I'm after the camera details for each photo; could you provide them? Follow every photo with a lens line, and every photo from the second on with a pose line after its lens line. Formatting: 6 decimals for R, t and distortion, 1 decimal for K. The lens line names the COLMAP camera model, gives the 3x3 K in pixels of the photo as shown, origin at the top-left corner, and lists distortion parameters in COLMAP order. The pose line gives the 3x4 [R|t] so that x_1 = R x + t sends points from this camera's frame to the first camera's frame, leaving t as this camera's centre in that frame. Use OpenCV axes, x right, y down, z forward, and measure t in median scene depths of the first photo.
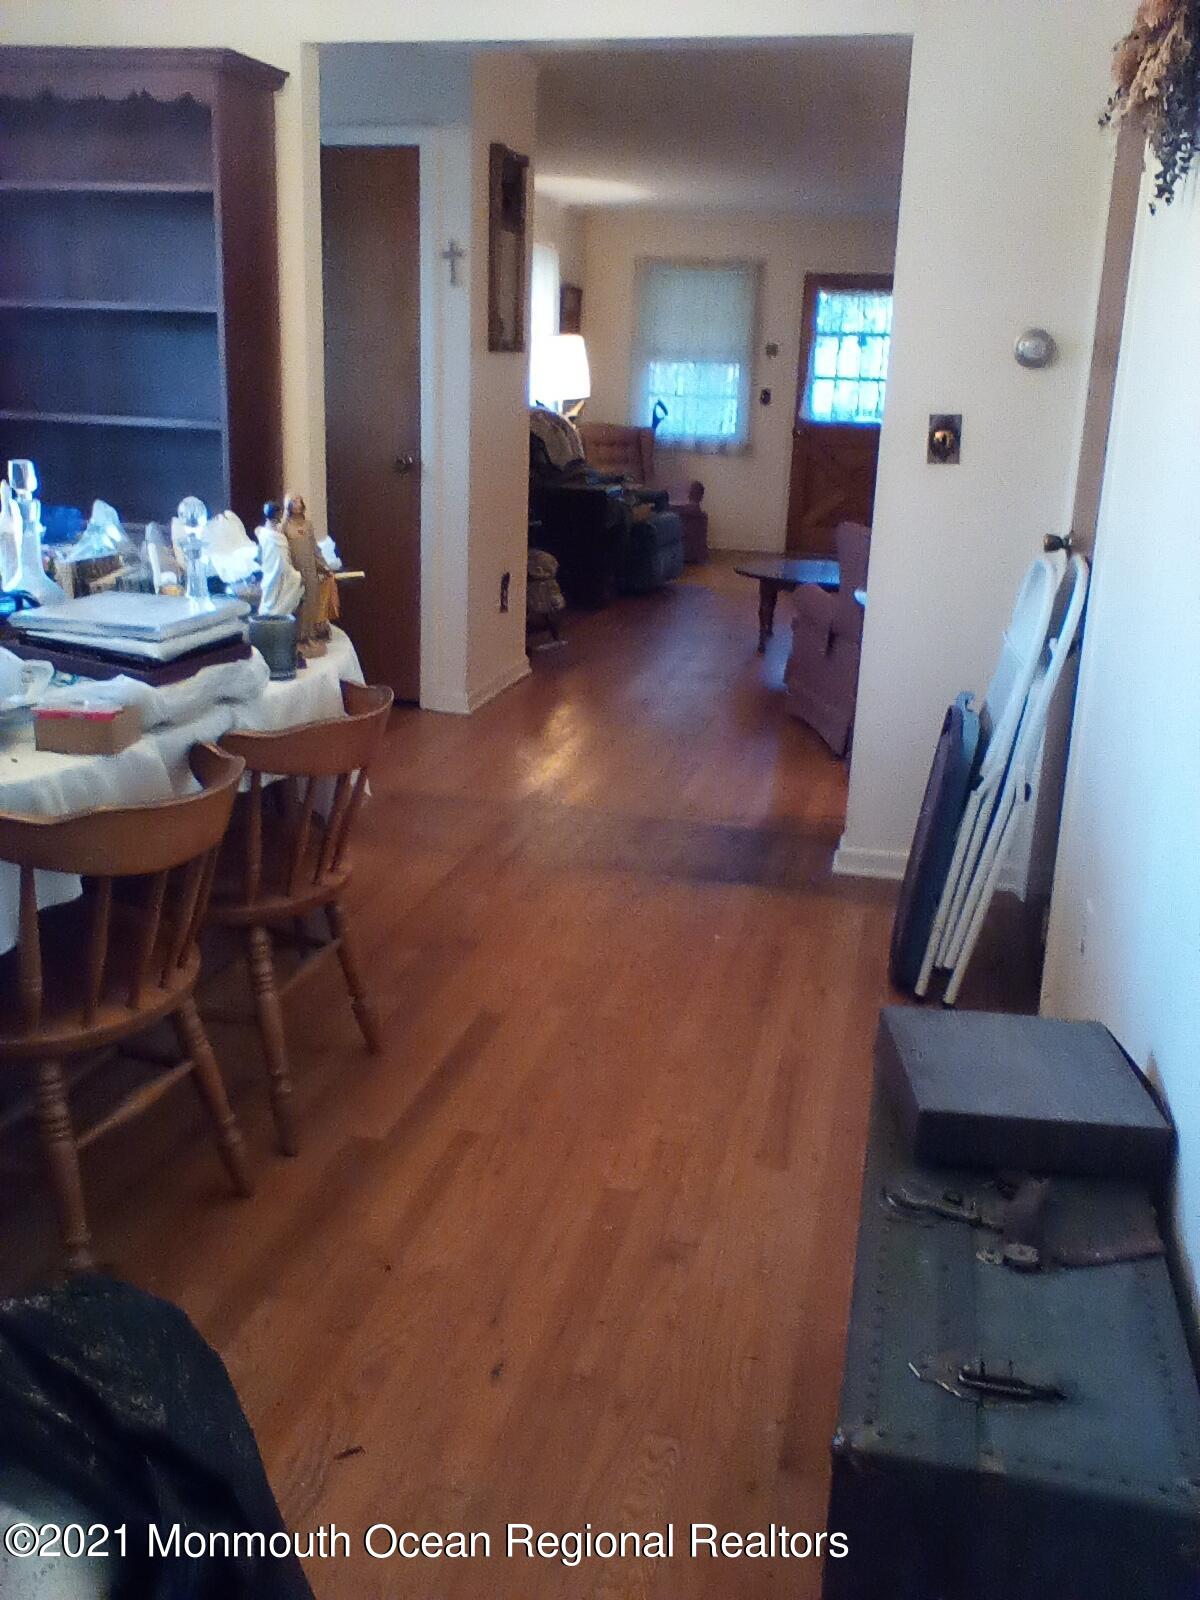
lens RADIAL K [[1450.6, 0, 595.7], [0, 1450.6, 796.8], [0, 0, 1]] dist [0.024487, 0.000000]
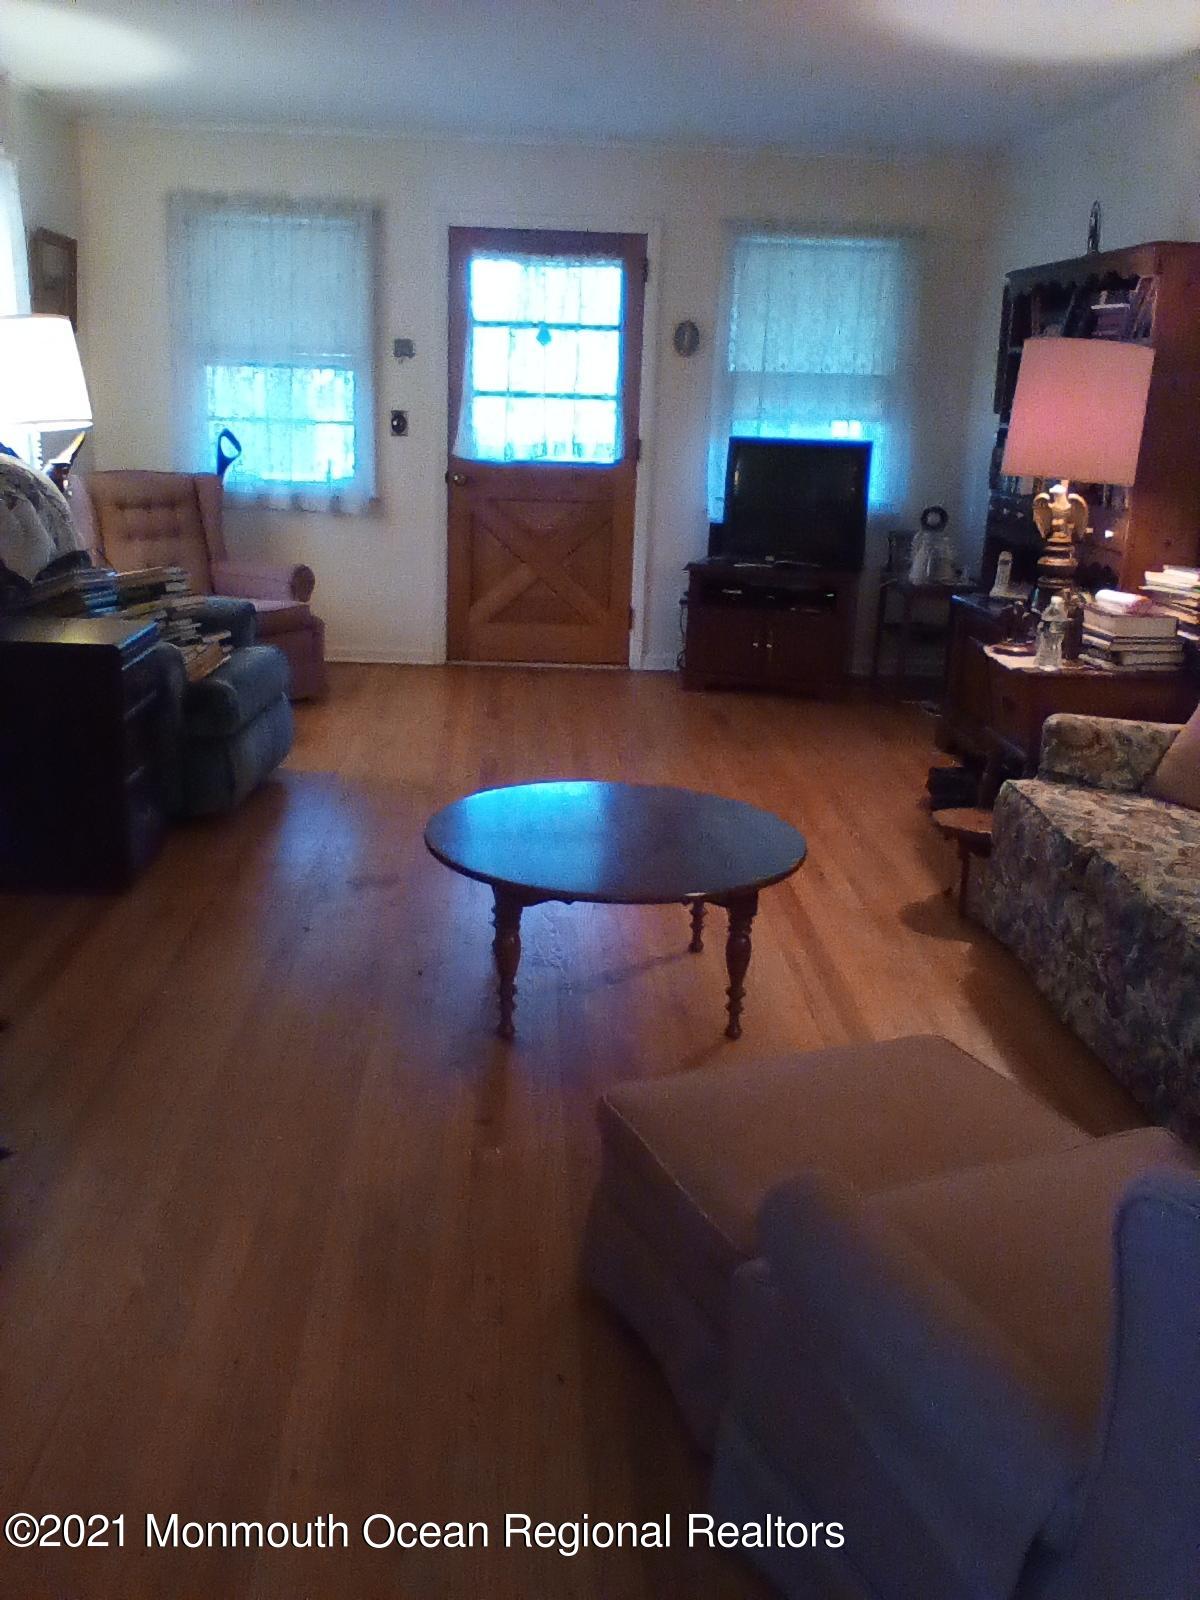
lens RADIAL K [[1450.6, 0, 600.5], [0, 1450.6, 804.5], [0, 0, 1]] dist [0.024487, 0.000000]
pose [[0.961069, -0.075466, 0.265803, 0.020990], [0.074326, 0.997131, 0.014362, -0.113837], [-0.266124, 0.005954, 0.963920, 0.374384]]
